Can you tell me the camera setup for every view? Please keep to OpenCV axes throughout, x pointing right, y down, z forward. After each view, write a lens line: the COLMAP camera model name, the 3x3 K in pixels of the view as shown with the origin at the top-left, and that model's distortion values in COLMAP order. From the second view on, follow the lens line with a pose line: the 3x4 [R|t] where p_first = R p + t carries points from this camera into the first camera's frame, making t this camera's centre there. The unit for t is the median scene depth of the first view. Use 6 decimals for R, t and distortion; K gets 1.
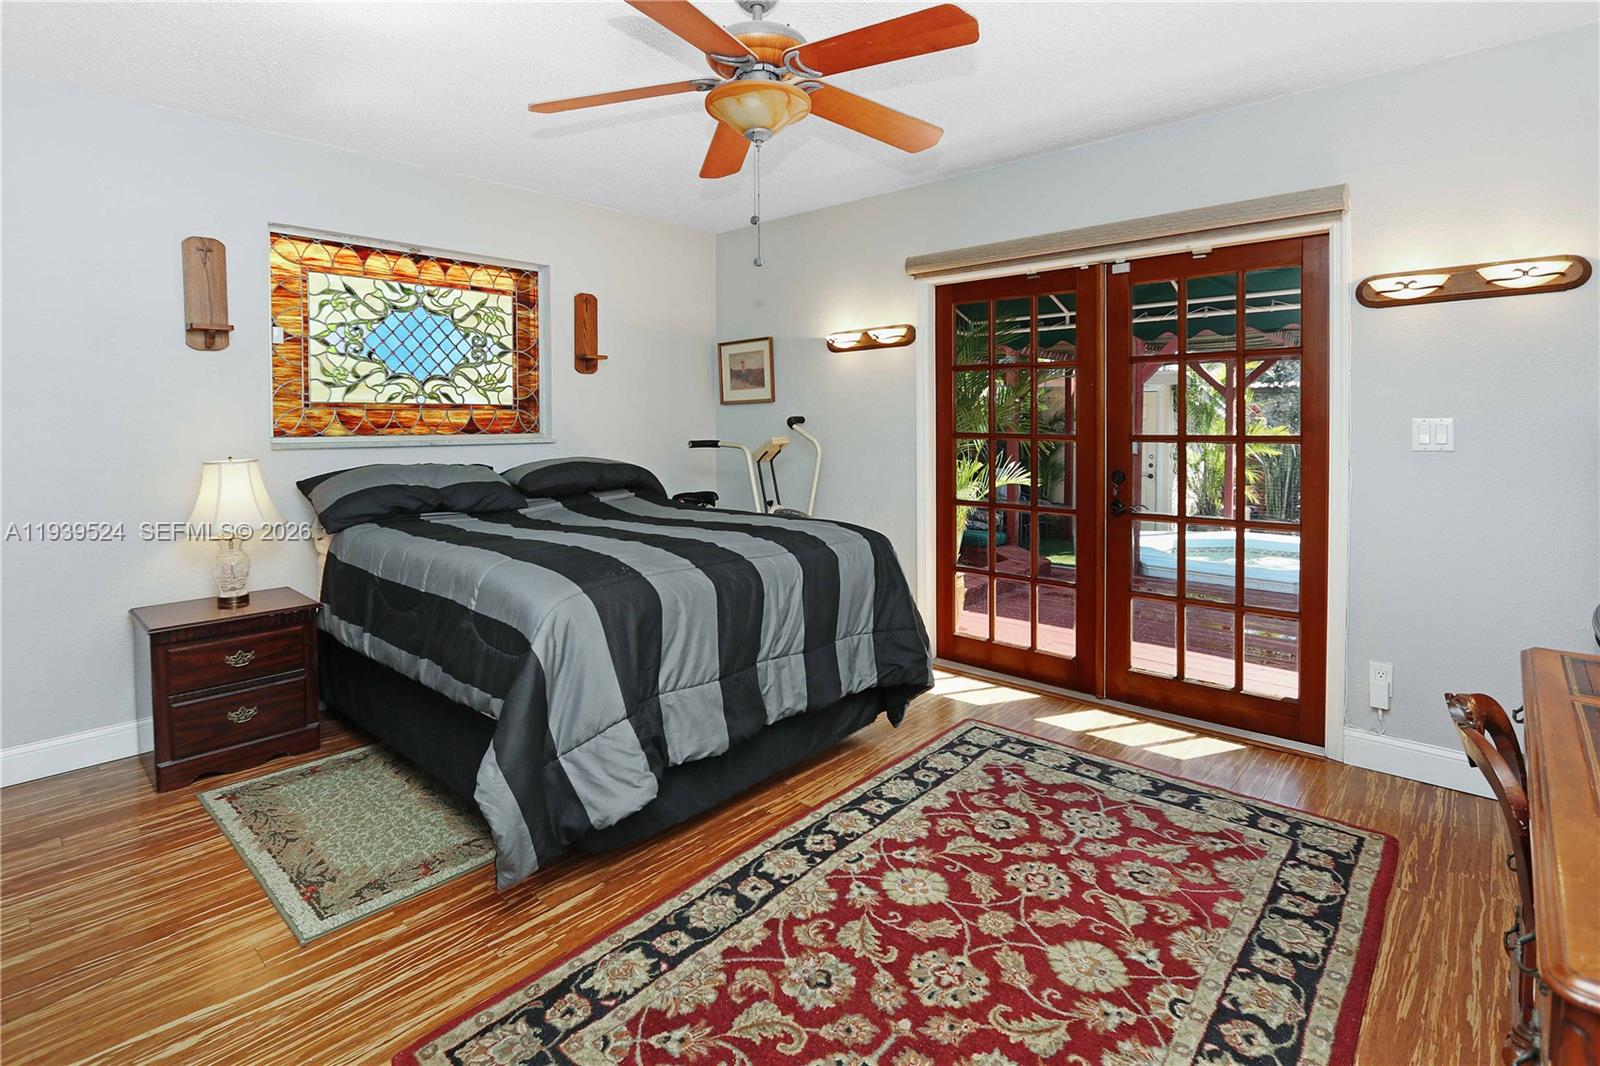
lens RADIAL K [[737.0, 0, 800.0], [0, 737.0, 533.0], [0, 0, 1]] dist [-0.024833, 0.000560]
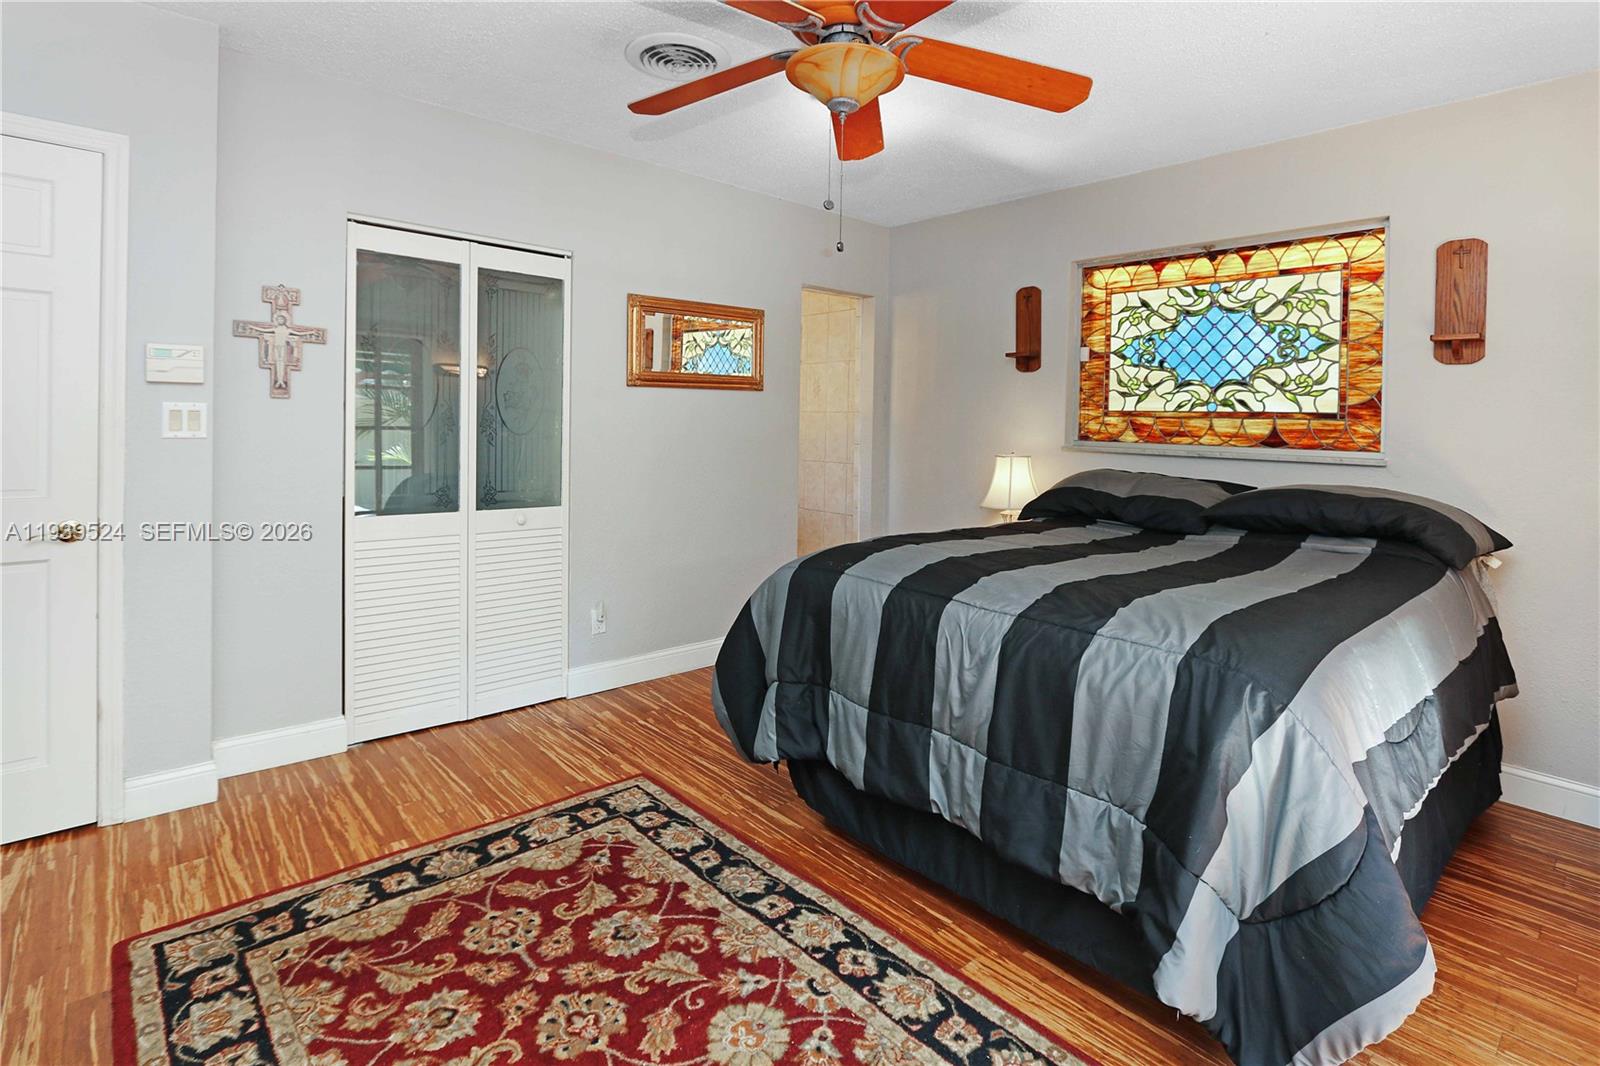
lens RADIAL K [[789.2, 0, 794.4], [0, 789.2, 497.2], [0, 0, 1]] dist [0.011020, -0.032929]
pose [[-0.107899, 0.087012, -0.990347, 0.618493], [-0.178901, 0.978201, 0.105437, -0.097436], [0.977933, 0.188550, -0.089980, 0.704095]]
